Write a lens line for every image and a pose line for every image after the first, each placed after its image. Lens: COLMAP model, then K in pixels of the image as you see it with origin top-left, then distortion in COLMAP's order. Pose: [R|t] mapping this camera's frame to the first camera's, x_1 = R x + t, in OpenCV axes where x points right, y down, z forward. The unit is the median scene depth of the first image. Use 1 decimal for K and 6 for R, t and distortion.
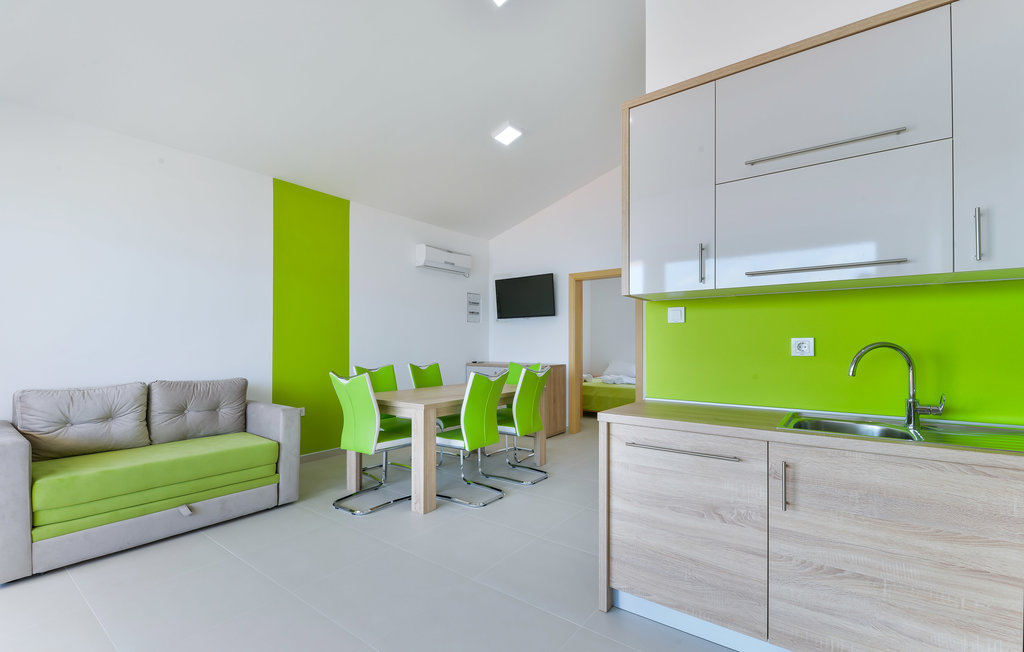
lens RADIAL K [[444.8, 0, 530.2], [0, 444.8, 345.2], [0, 0, 1]] dist [-0.000121, -0.009120]
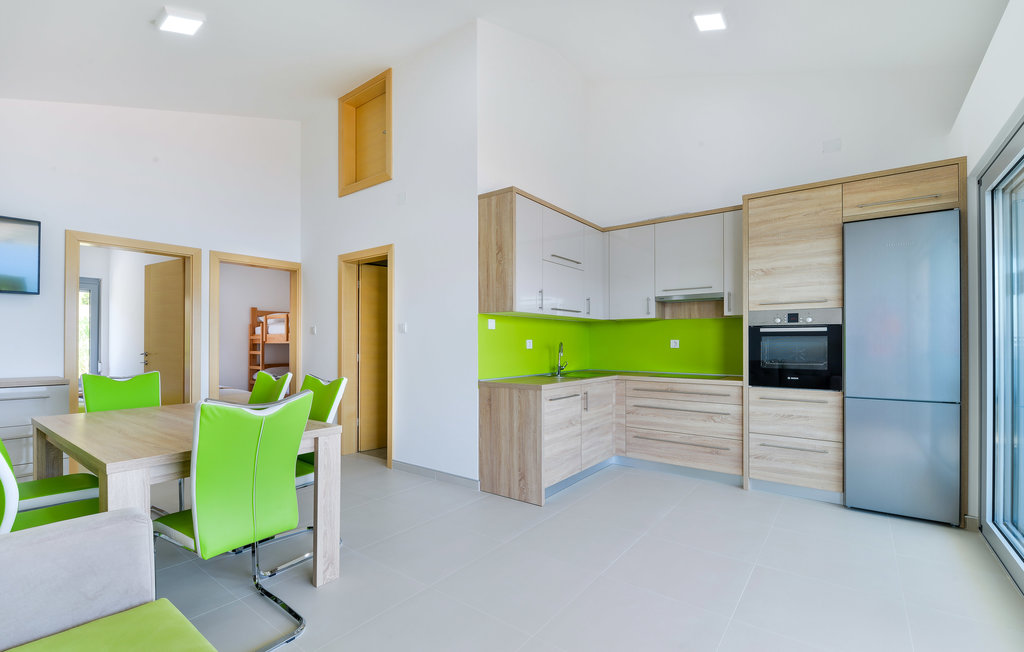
lens RADIAL K [[442.2, 0, 512.2], [0, 442.2, 339.8], [0, 0, 1]] dist [-0.000235, -0.009335]
pose [[0.018325, 0.005490, 0.999817, -1.722861], [0.000461, 0.999985, -0.005499, -0.007708], [-0.999832, 0.000561, 0.018322, 1.262565]]
